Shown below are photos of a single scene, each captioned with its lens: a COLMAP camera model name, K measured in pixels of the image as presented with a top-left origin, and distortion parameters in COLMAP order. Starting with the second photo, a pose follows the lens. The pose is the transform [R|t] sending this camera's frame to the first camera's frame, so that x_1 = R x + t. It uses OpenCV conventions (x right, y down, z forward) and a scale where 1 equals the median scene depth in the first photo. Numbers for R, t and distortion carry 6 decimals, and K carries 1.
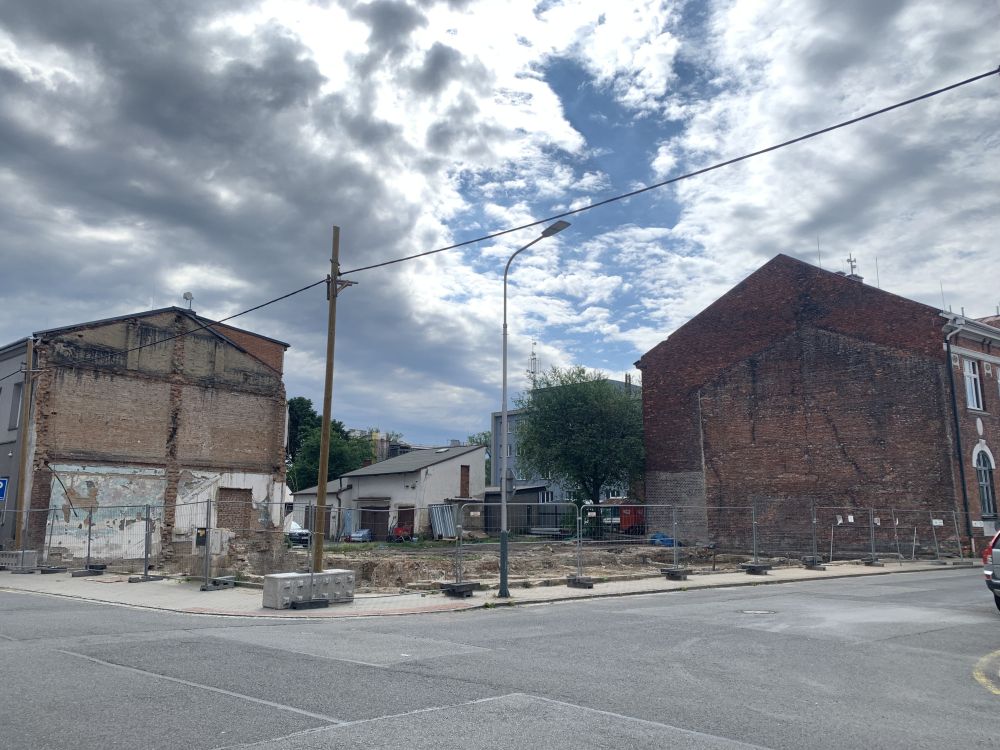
lens RADIAL K [[742.3, 0, 485.6], [0, 742.3, 374.8], [0, 0, 1]] dist [0.026061, -0.027634]
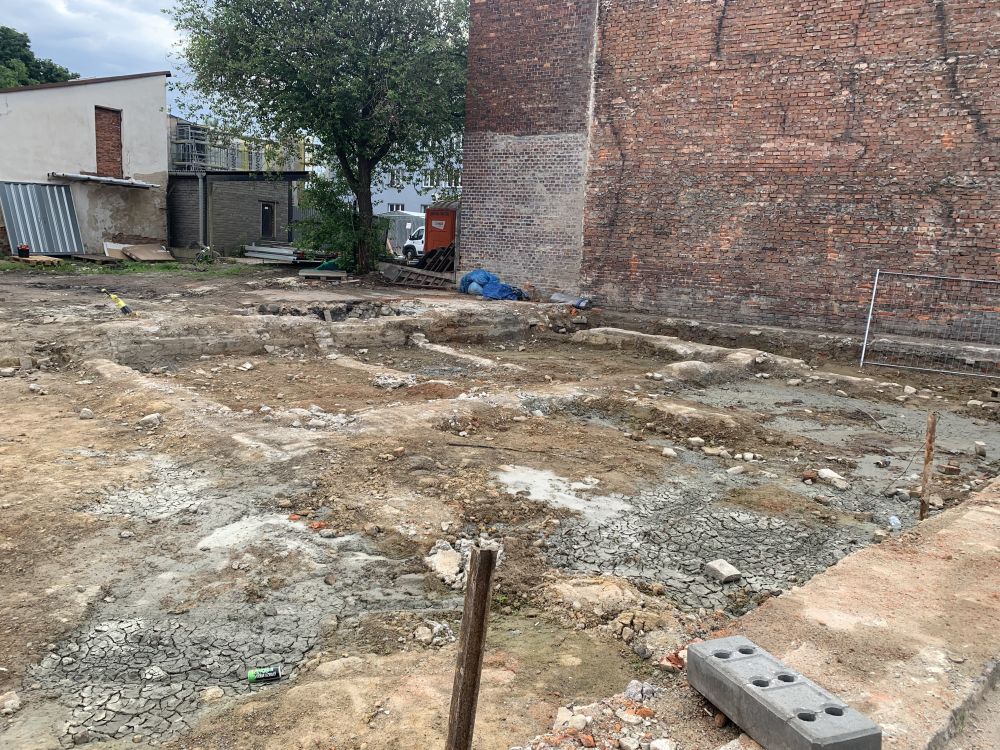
lens RADIAL K [[742.3, 0, 507.3], [0, 742.3, 368.2], [0, 0, 1]] dist [0.026061, -0.027634]
pose [[0.984686, 0.026507, 0.172309, 0.179619], [-0.084805, 0.936381, 0.340586, 0.116885], [-0.152319, -0.349983, 0.924289, 0.573077]]
